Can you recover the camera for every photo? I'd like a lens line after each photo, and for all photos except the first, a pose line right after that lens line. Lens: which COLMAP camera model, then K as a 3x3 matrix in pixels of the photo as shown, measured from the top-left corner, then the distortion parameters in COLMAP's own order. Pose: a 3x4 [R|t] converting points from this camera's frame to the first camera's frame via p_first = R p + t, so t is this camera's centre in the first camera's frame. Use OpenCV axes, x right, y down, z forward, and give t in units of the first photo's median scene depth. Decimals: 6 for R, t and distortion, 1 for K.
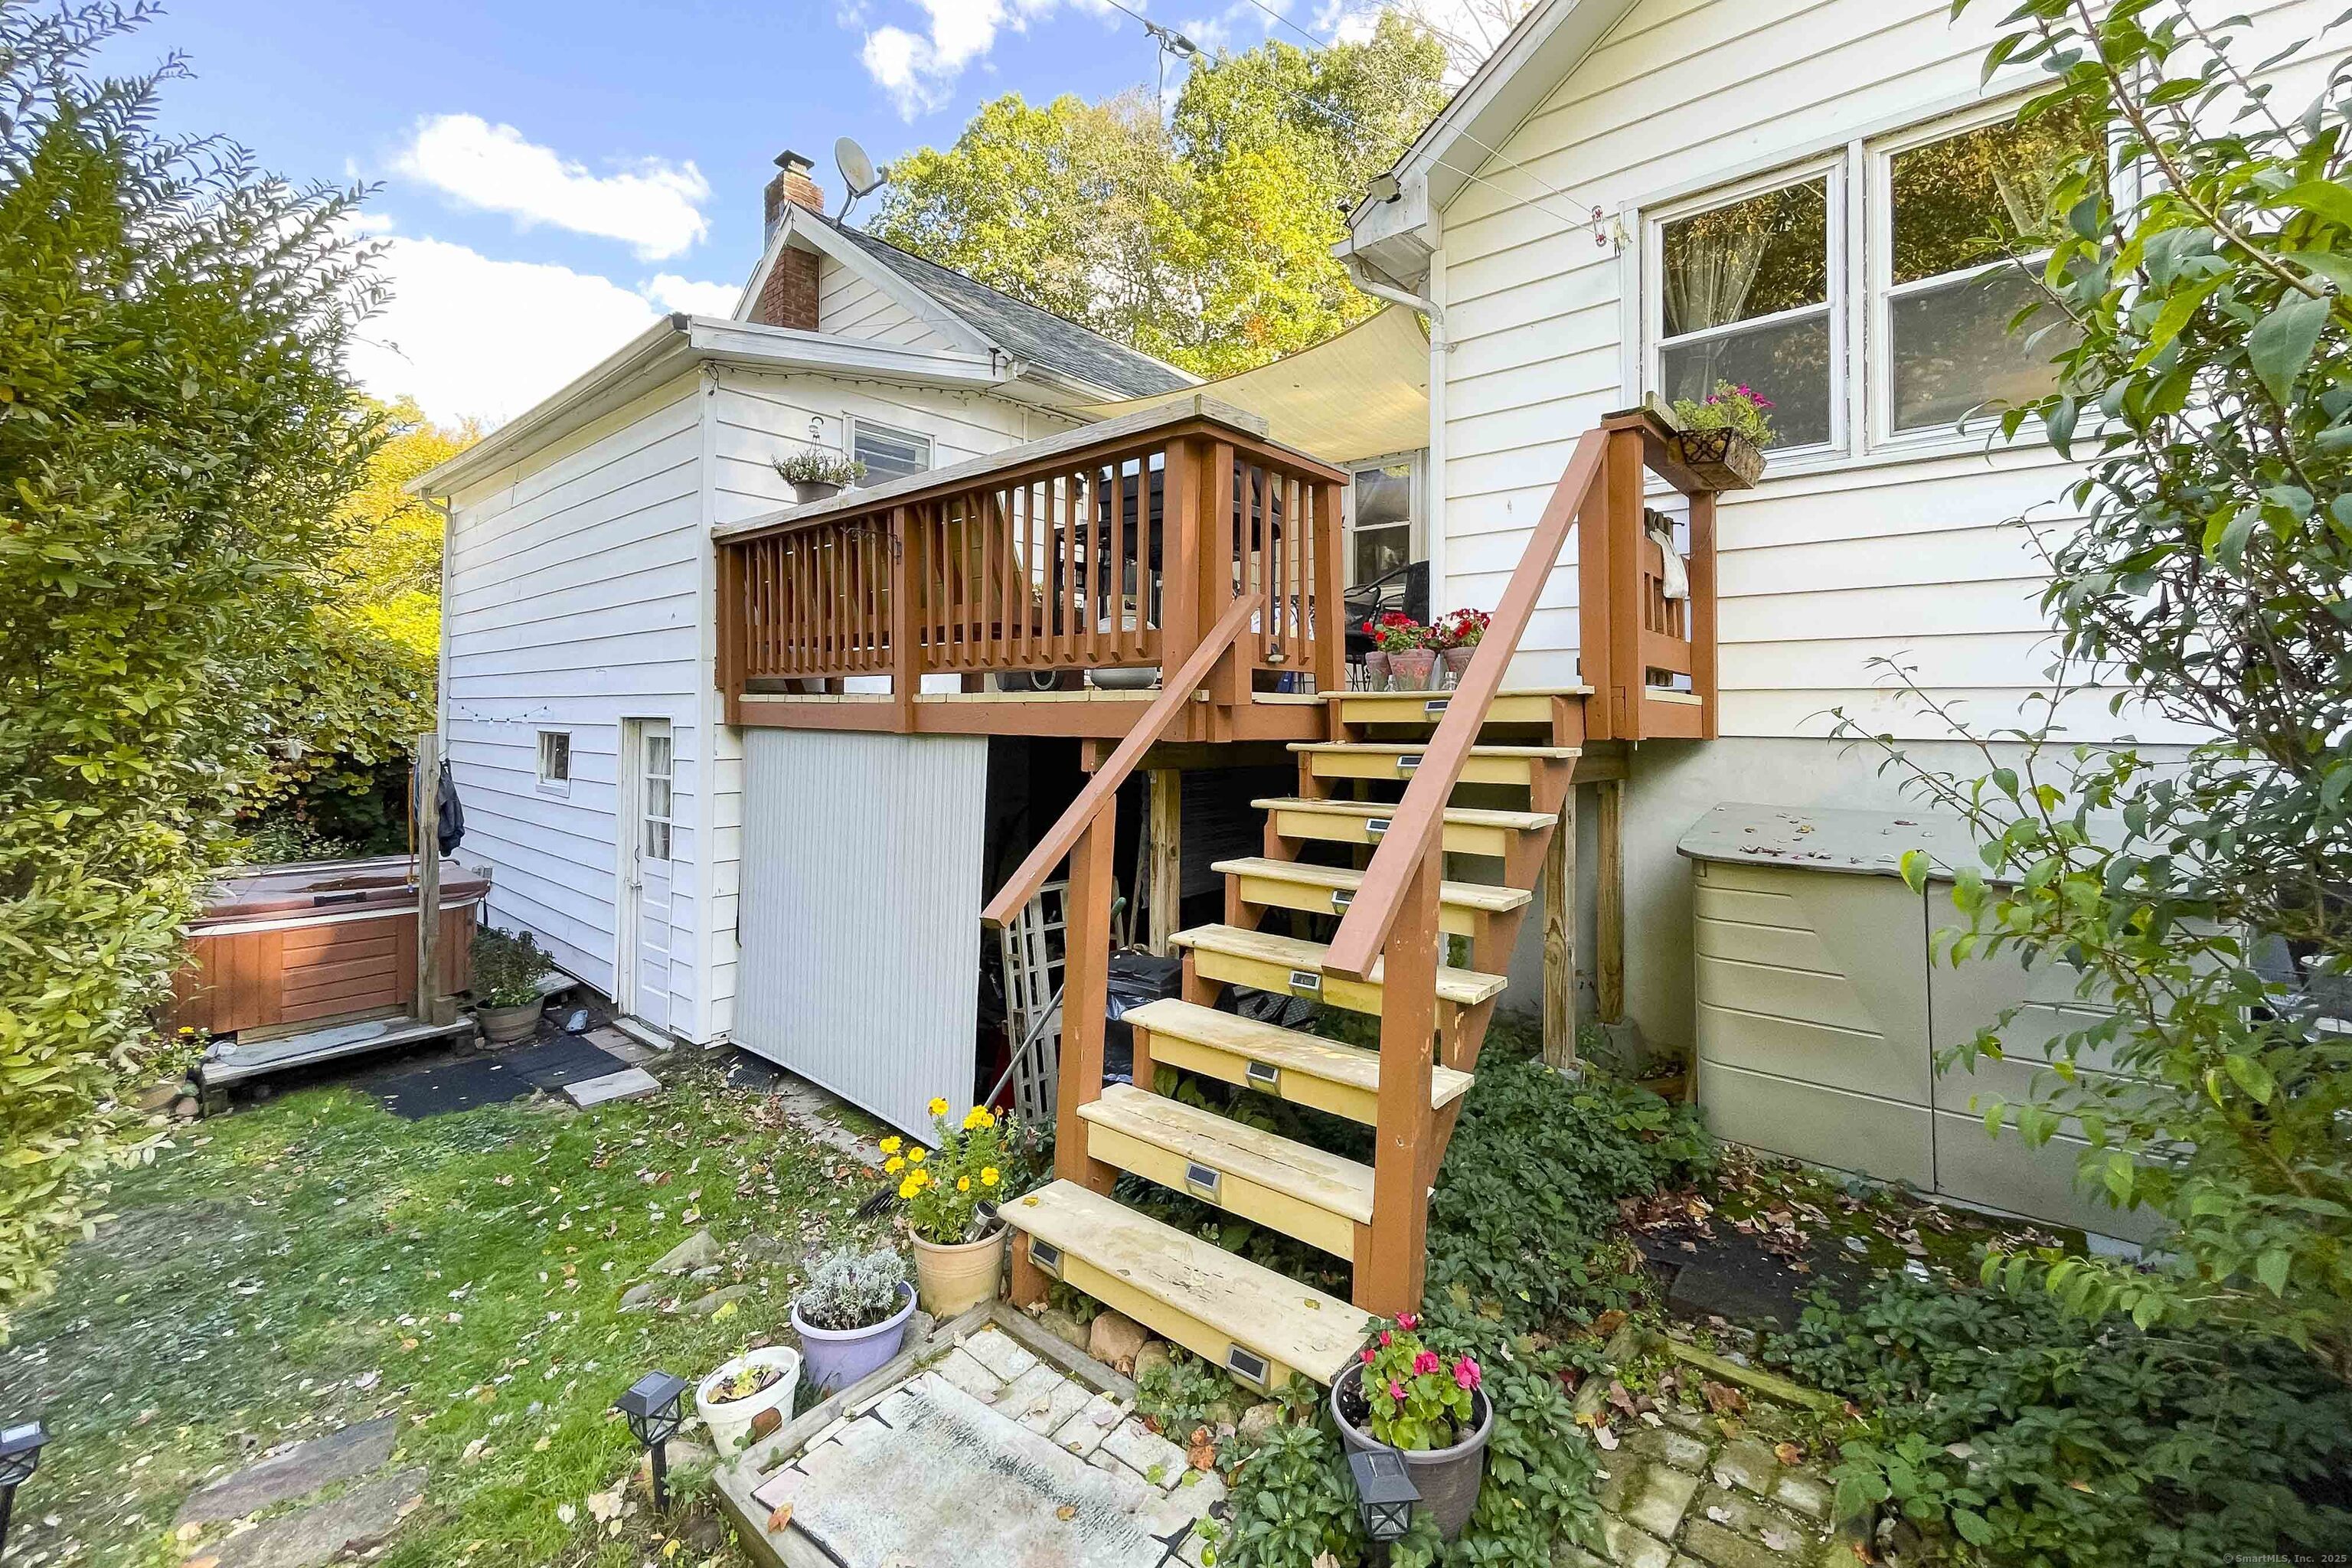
lens RADIAL K [[961.7, 0, 1173.0], [0, 961.7, 683.9], [0, 0, 1]] dist [-0.000071, -0.000046]
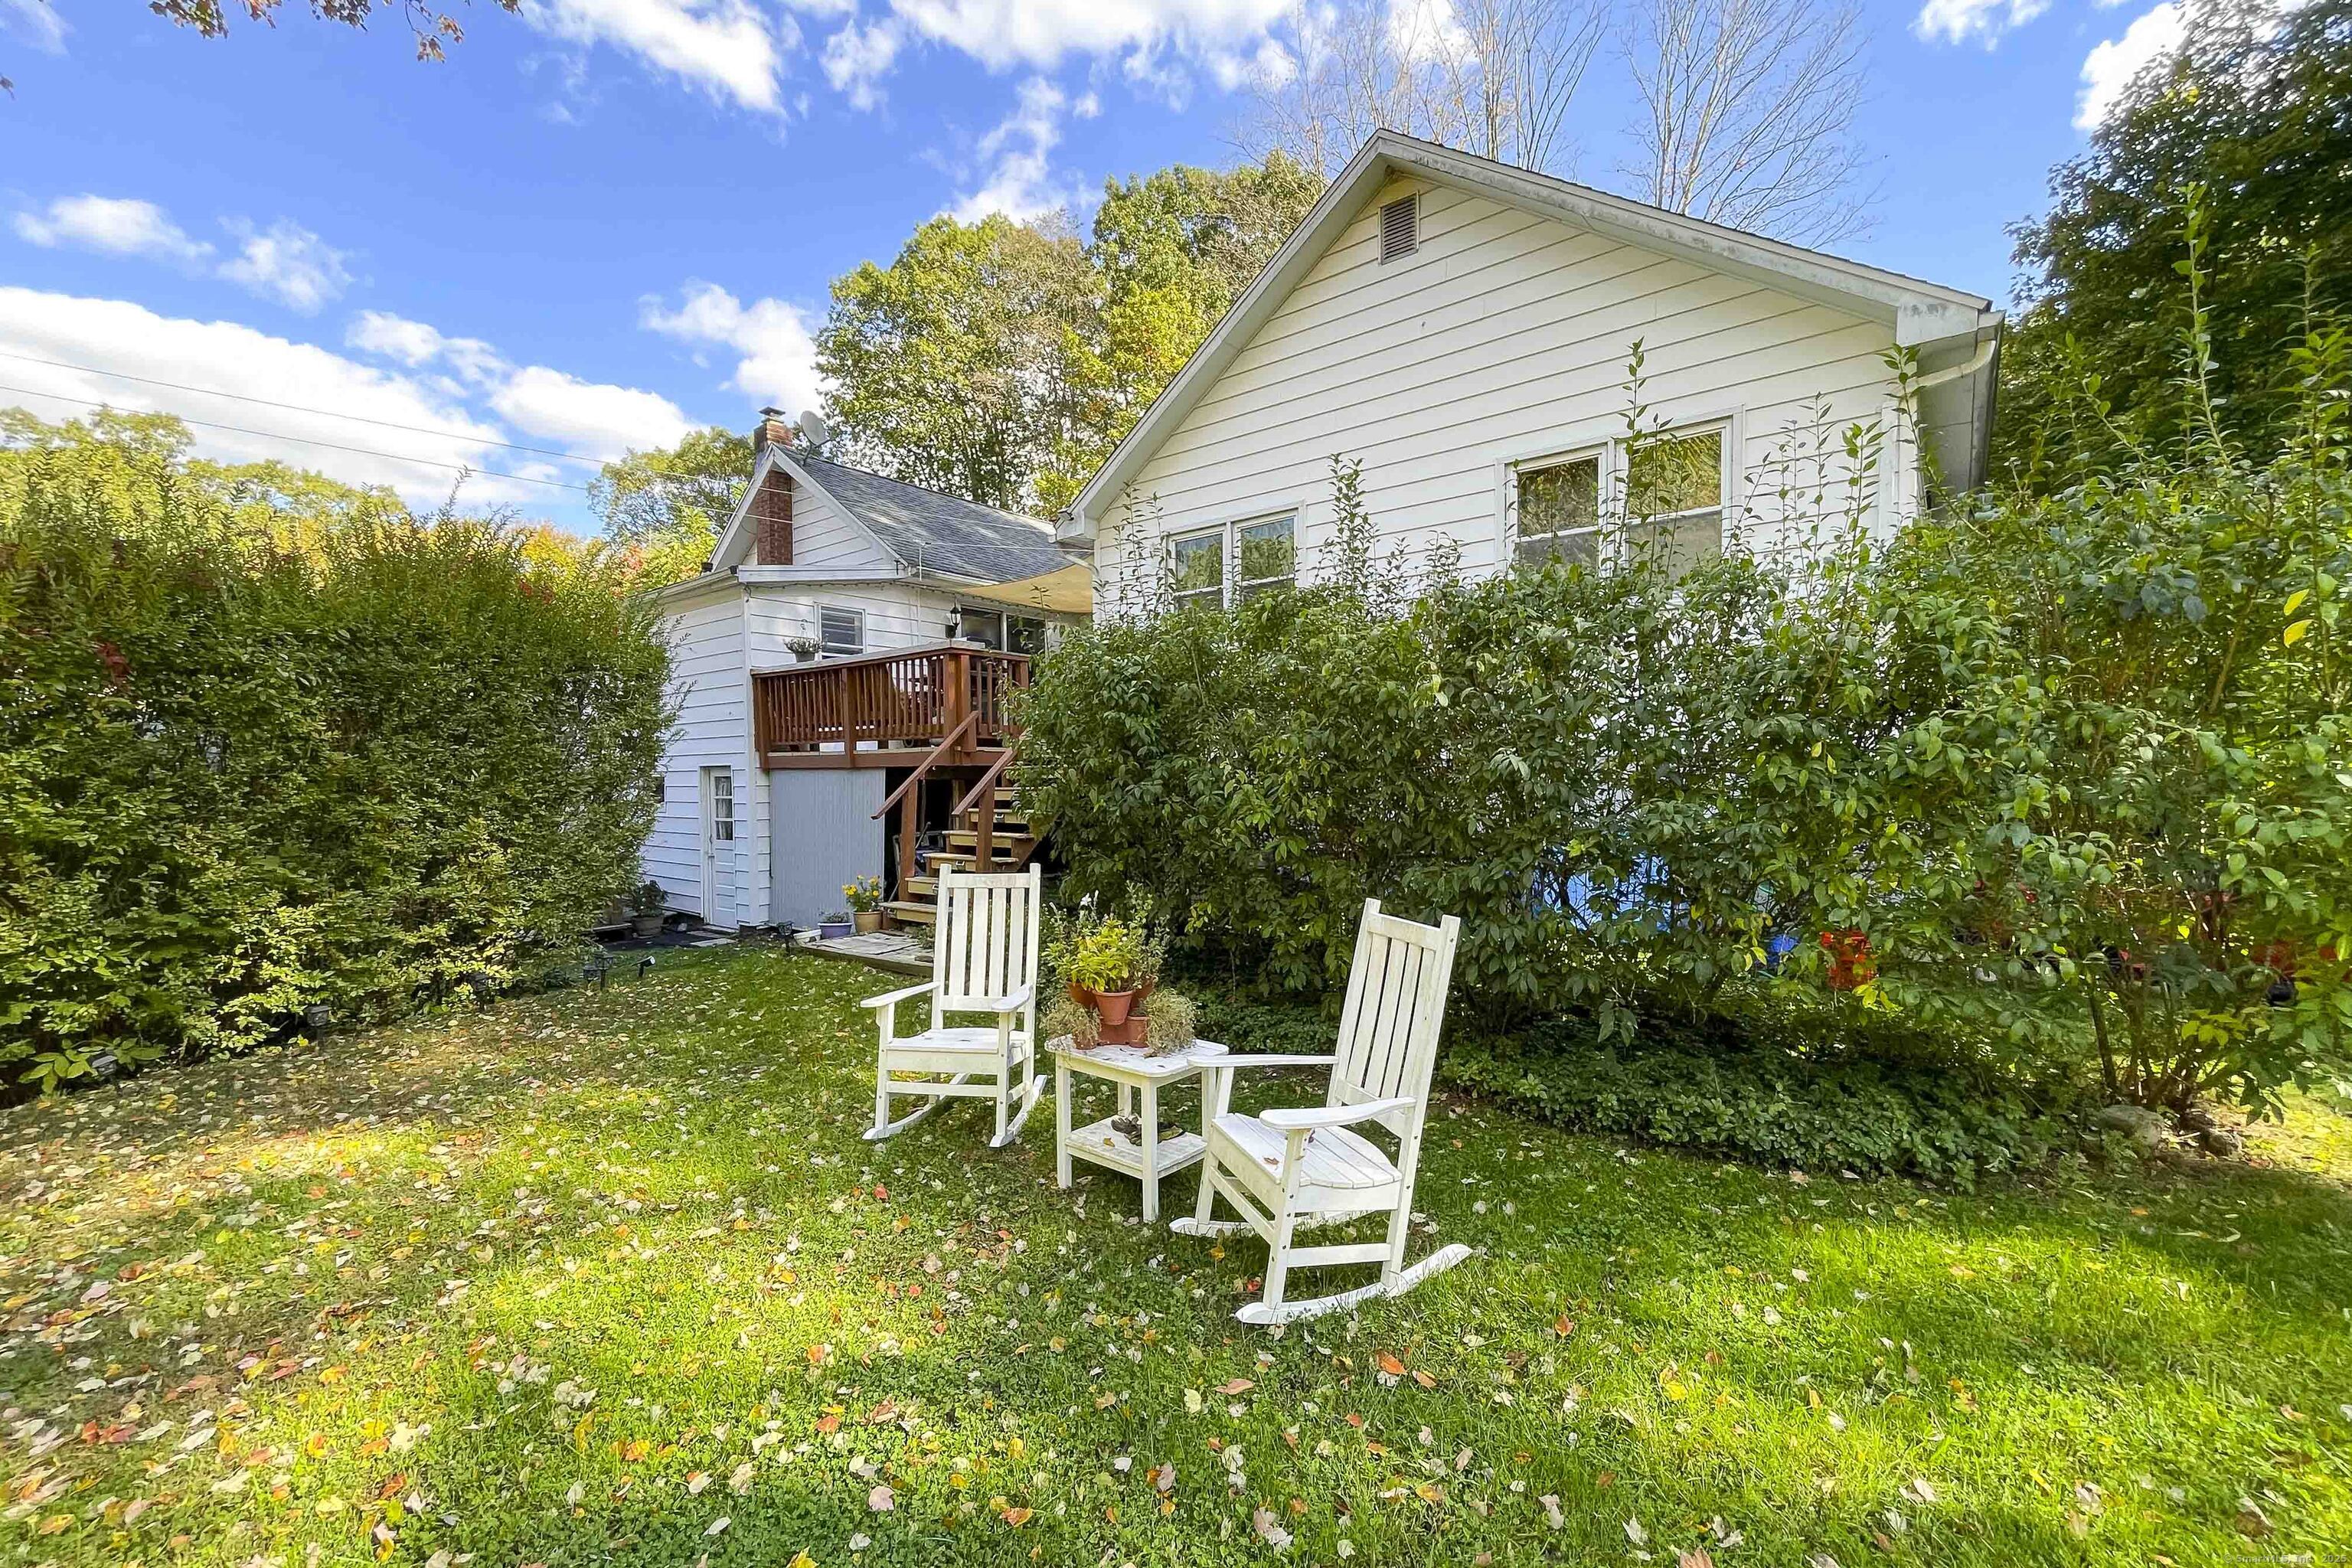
lens RADIAL K [[926.9, 0, 1176.0], [0, 926.9, 784.0], [0, 0, 1]] dist [-0.000035, -0.000009]
pose [[0.998641, -0.019617, 0.048280, 0.301933], [0.017201, 0.998603, 0.049971, -0.005748], [-0.049192, -0.049073, 0.997583, -0.963061]]
